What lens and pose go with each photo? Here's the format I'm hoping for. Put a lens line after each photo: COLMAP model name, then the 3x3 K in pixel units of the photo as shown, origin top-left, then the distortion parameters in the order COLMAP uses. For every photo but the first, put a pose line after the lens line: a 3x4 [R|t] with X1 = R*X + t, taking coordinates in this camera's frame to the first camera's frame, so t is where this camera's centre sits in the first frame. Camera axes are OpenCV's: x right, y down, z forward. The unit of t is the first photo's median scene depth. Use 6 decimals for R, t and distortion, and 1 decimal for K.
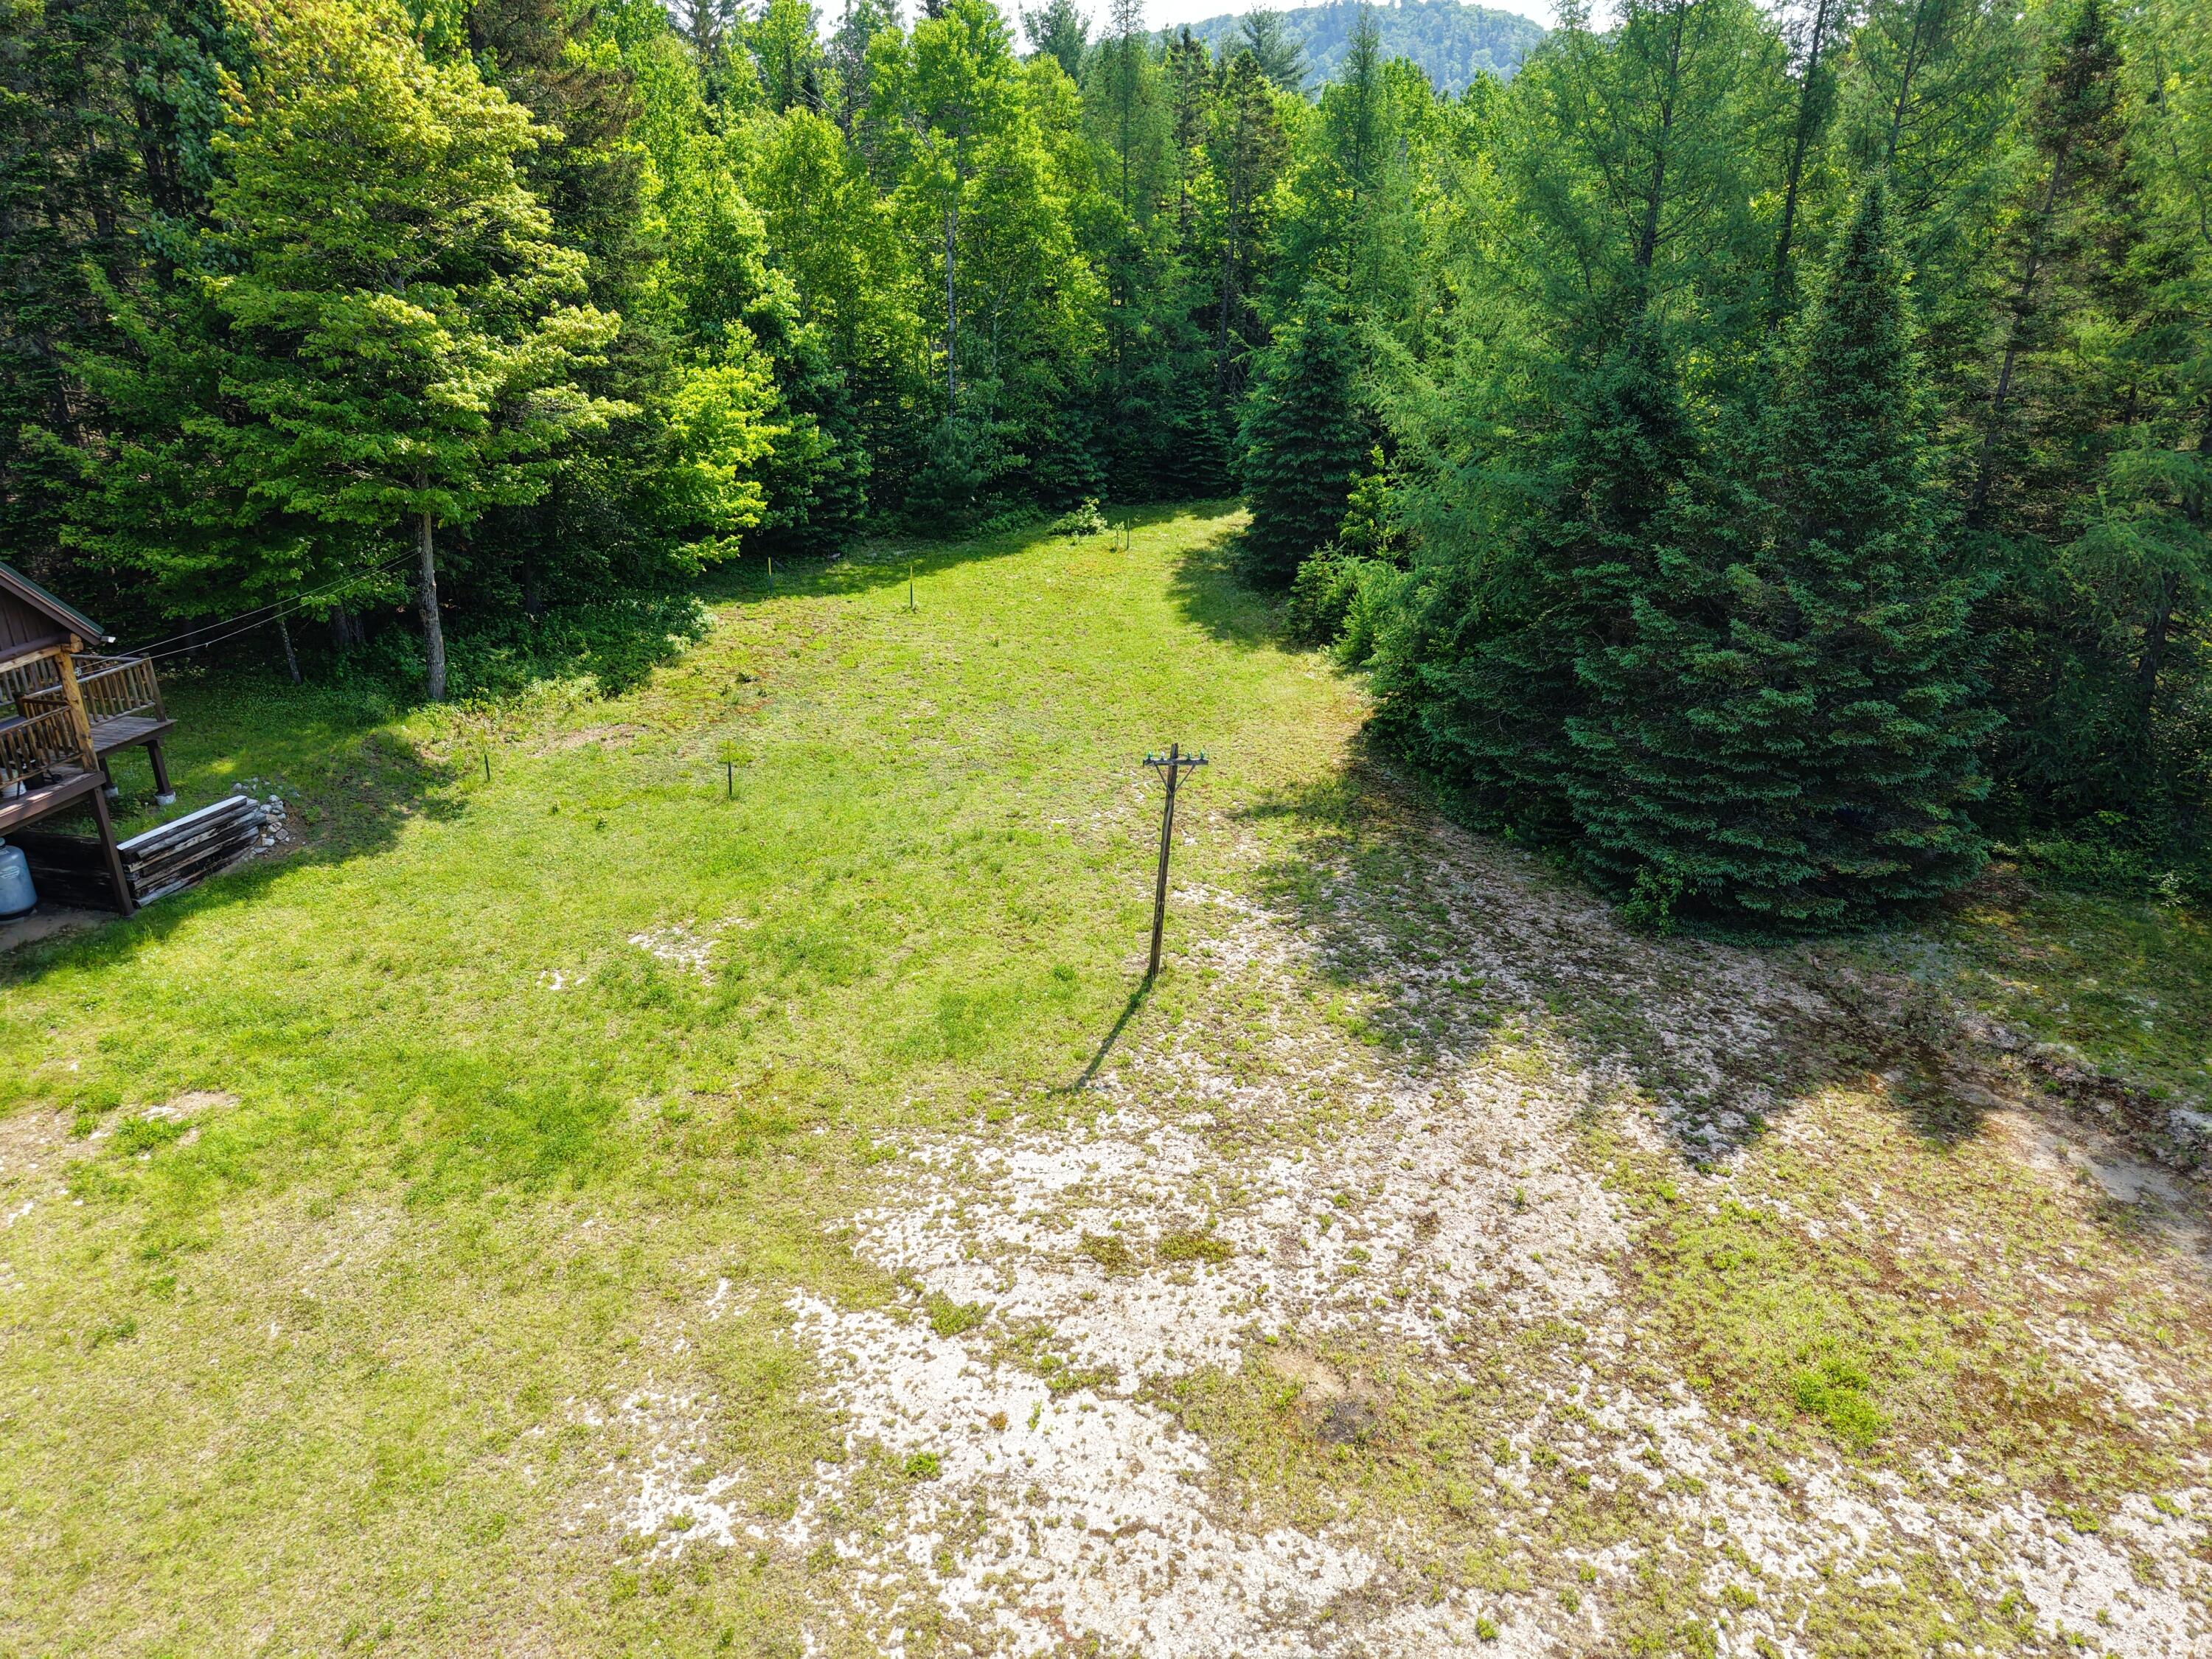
lens RADIAL K [[1480.9, 0, 1100.8], [0, 1480.9, 830.2], [0, 0, 1]] dist [0.017832, -0.009909]
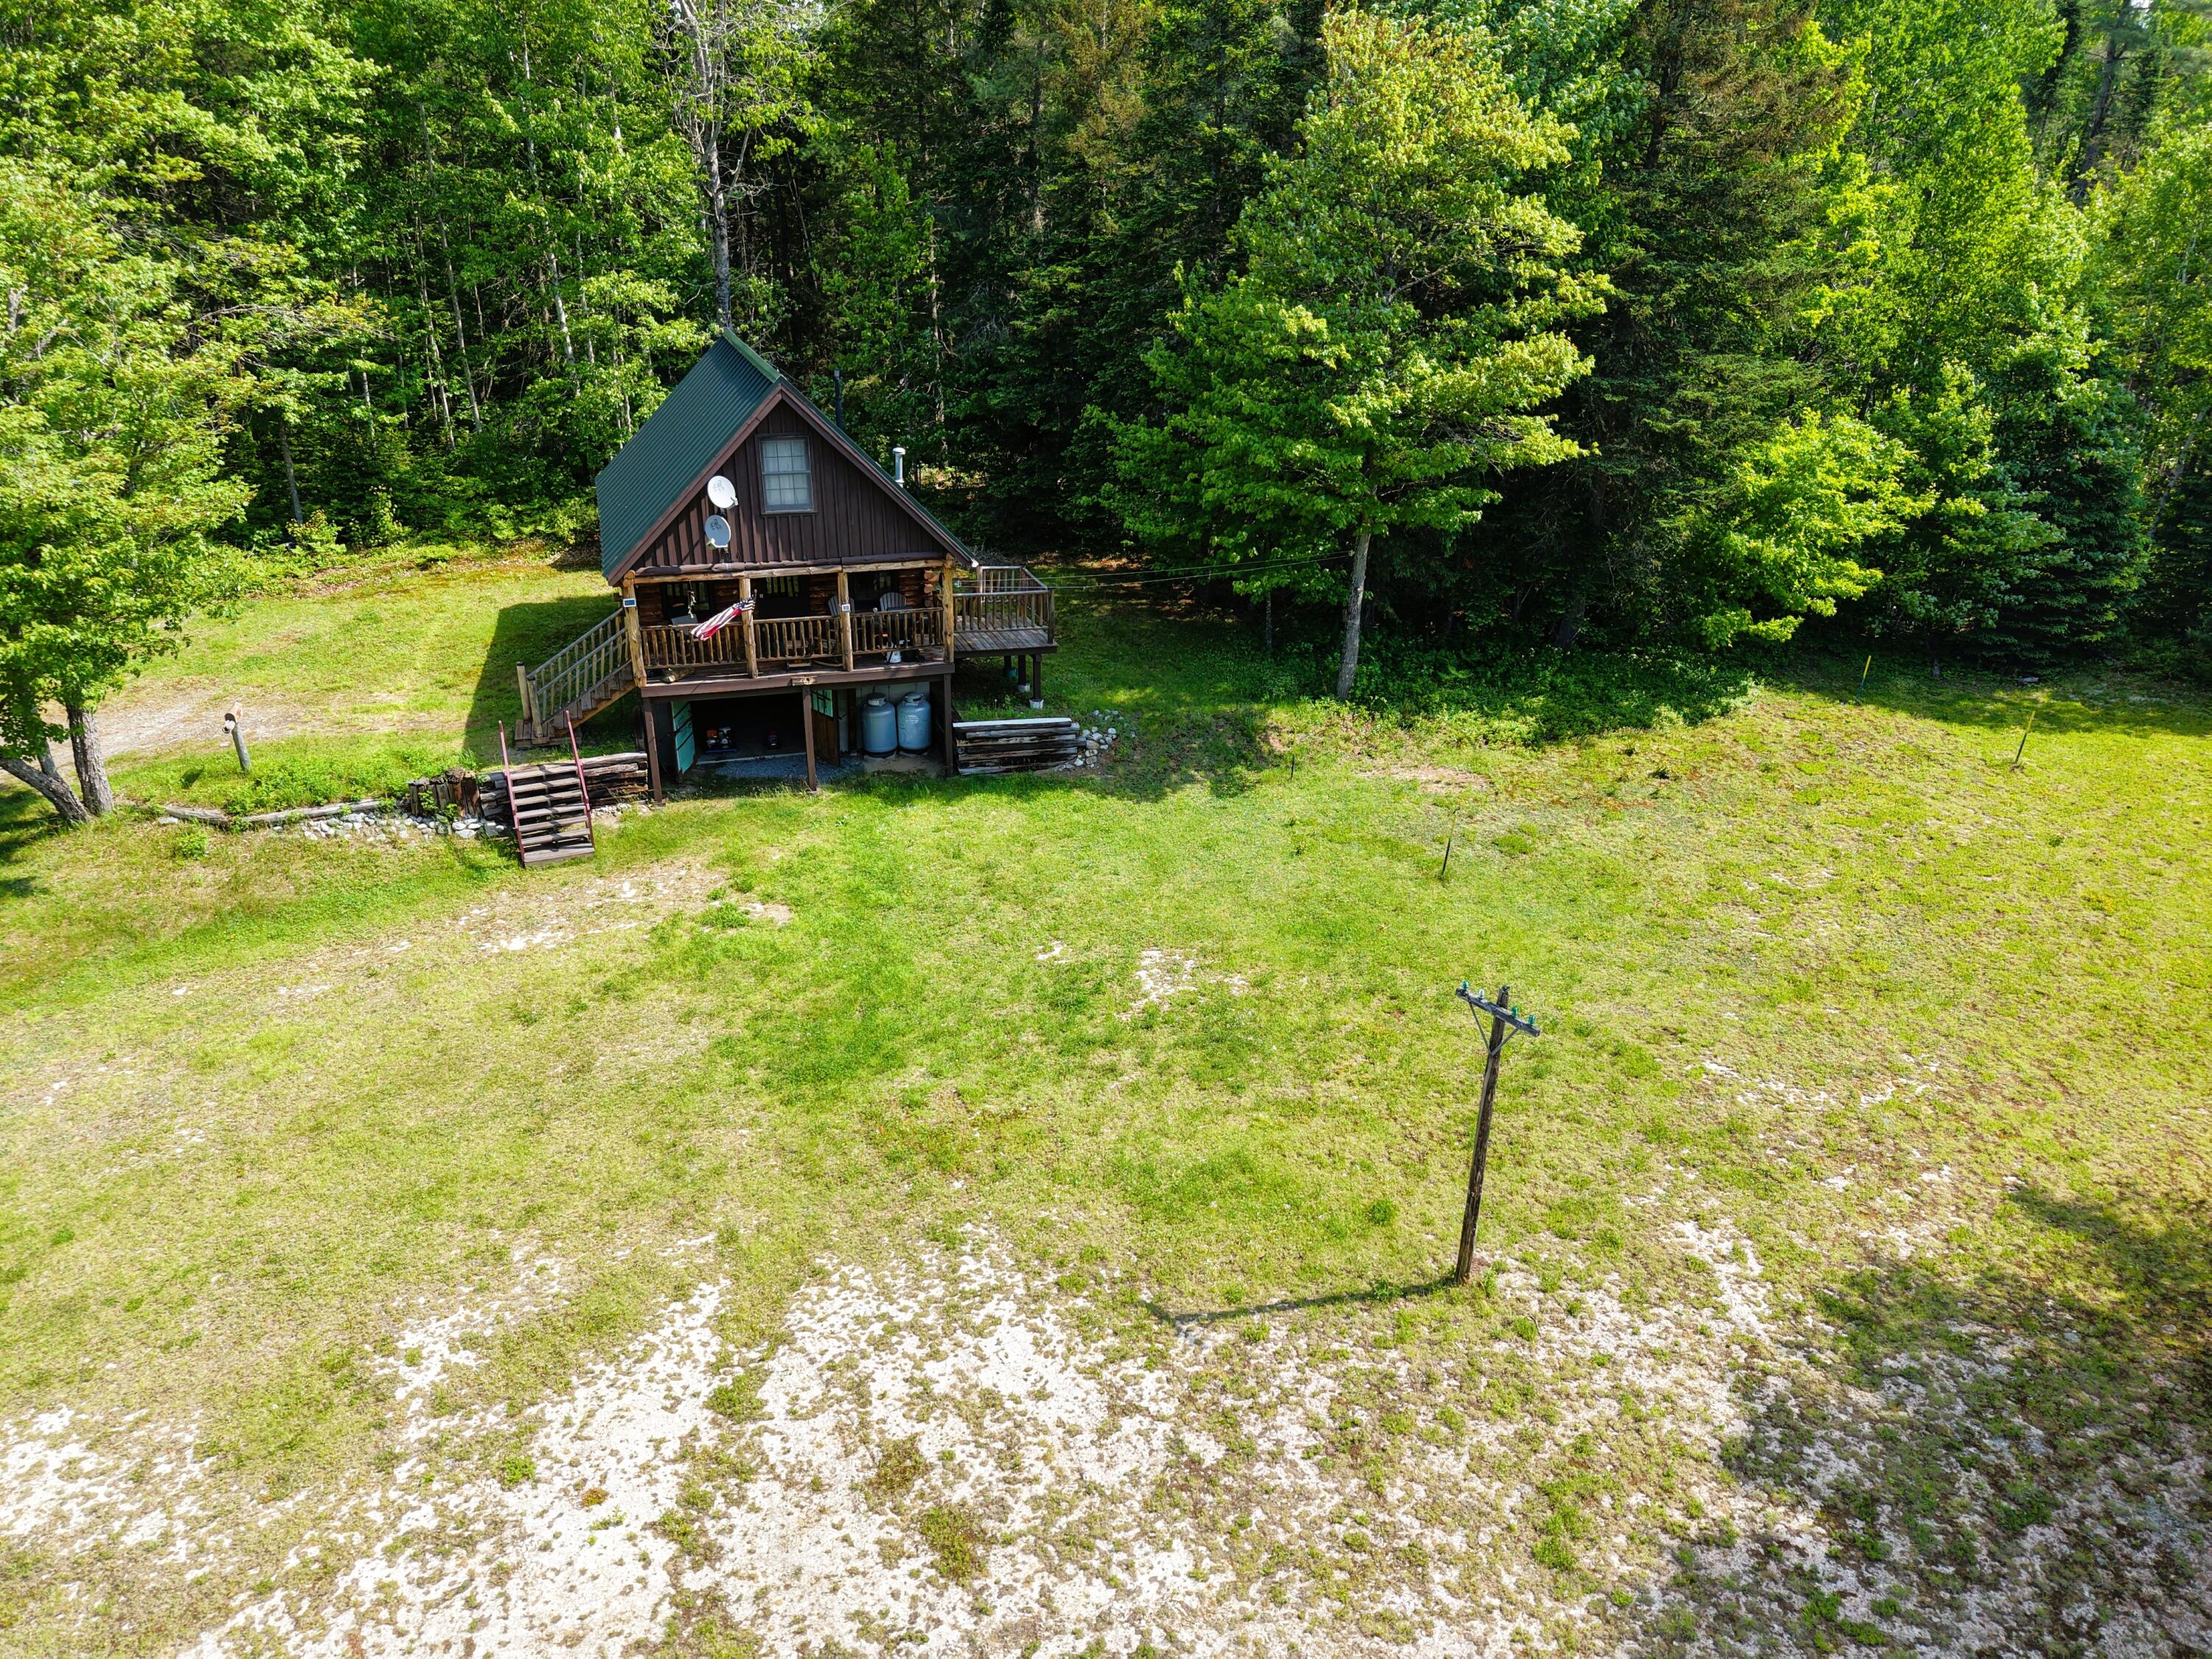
lens RADIAL K [[1471.3, 0, 1105.4], [0, 1471.3, 853.5], [0, 0, 1]] dist [0.010599, -0.005594]
pose [[0.508570, 0.346694, -0.788137, 0.412773], [-0.342469, 0.921281, 0.184274, -0.155224], [0.789982, 0.176196, 0.587268, 0.370509]]
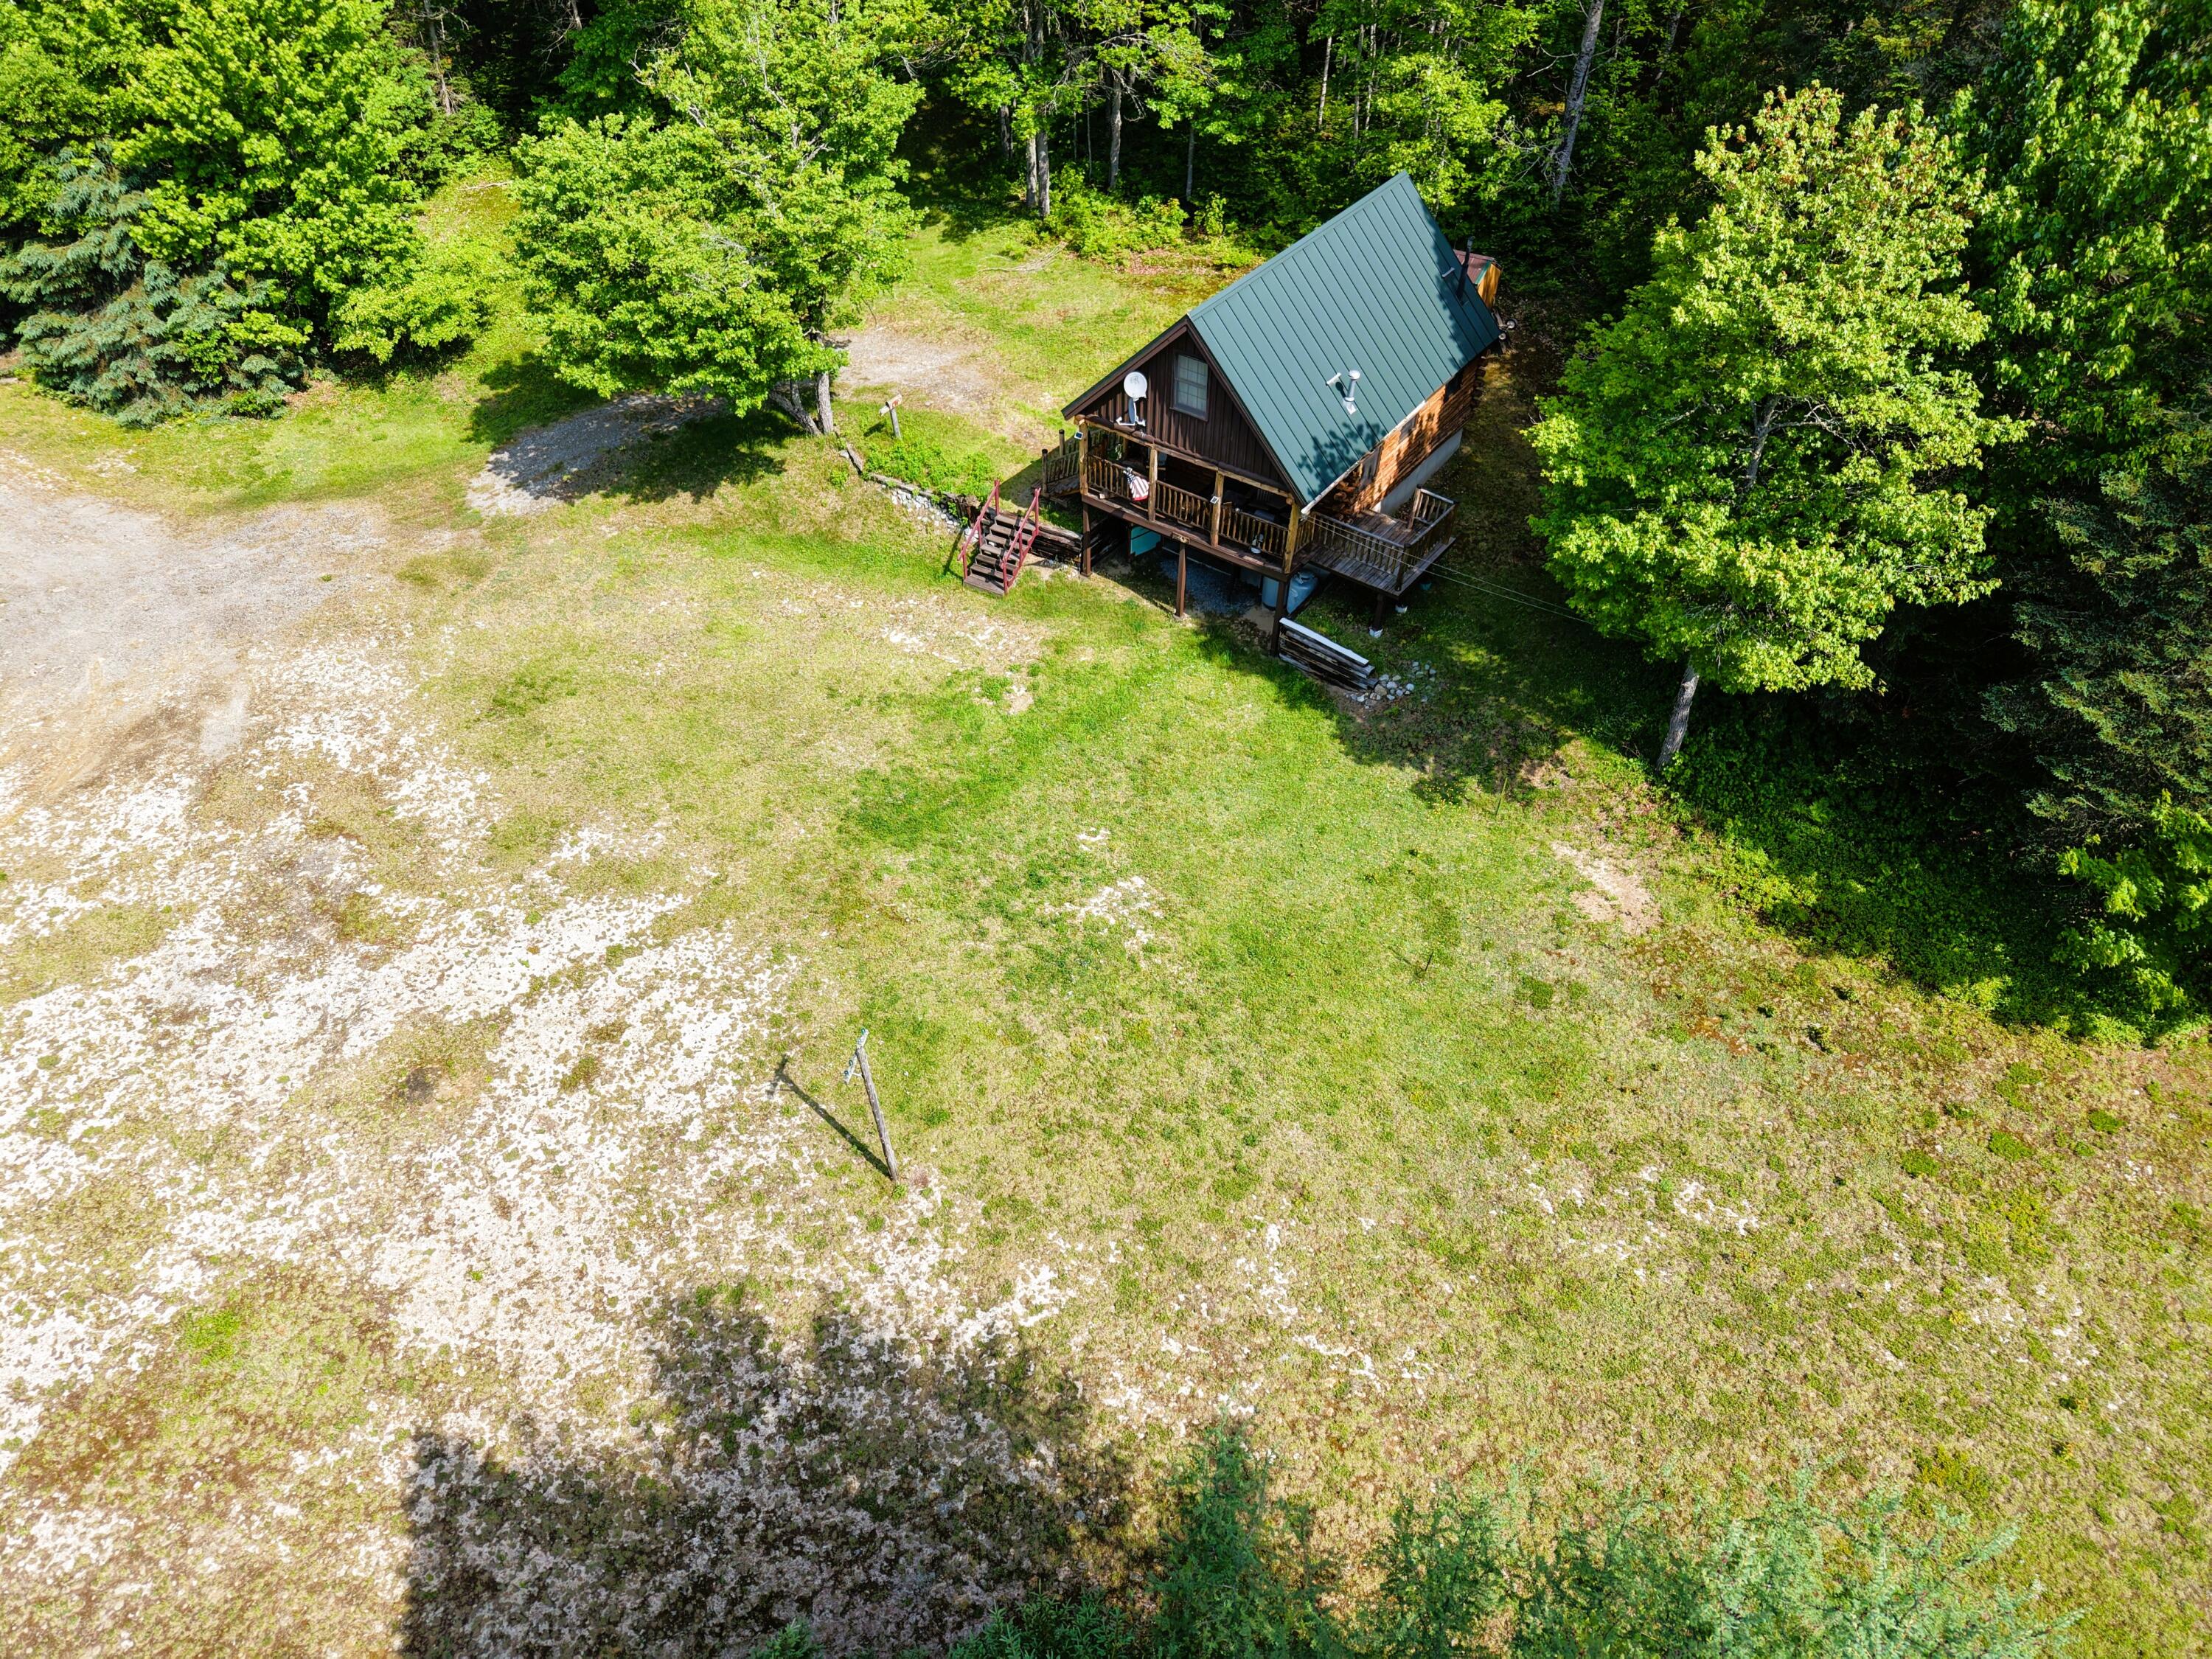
lens RADIAL K [[1486.8, 0, 1115.4], [0, 1486.8, 833.7], [0, 0, 1]] dist [0.019578, -0.002625]
pose [[-0.386688, 0.631345, -0.672217, 0.523730], [-0.380356, 0.554851, 0.739912, -0.872019], [0.840120, 0.541797, 0.025581, 0.895487]]
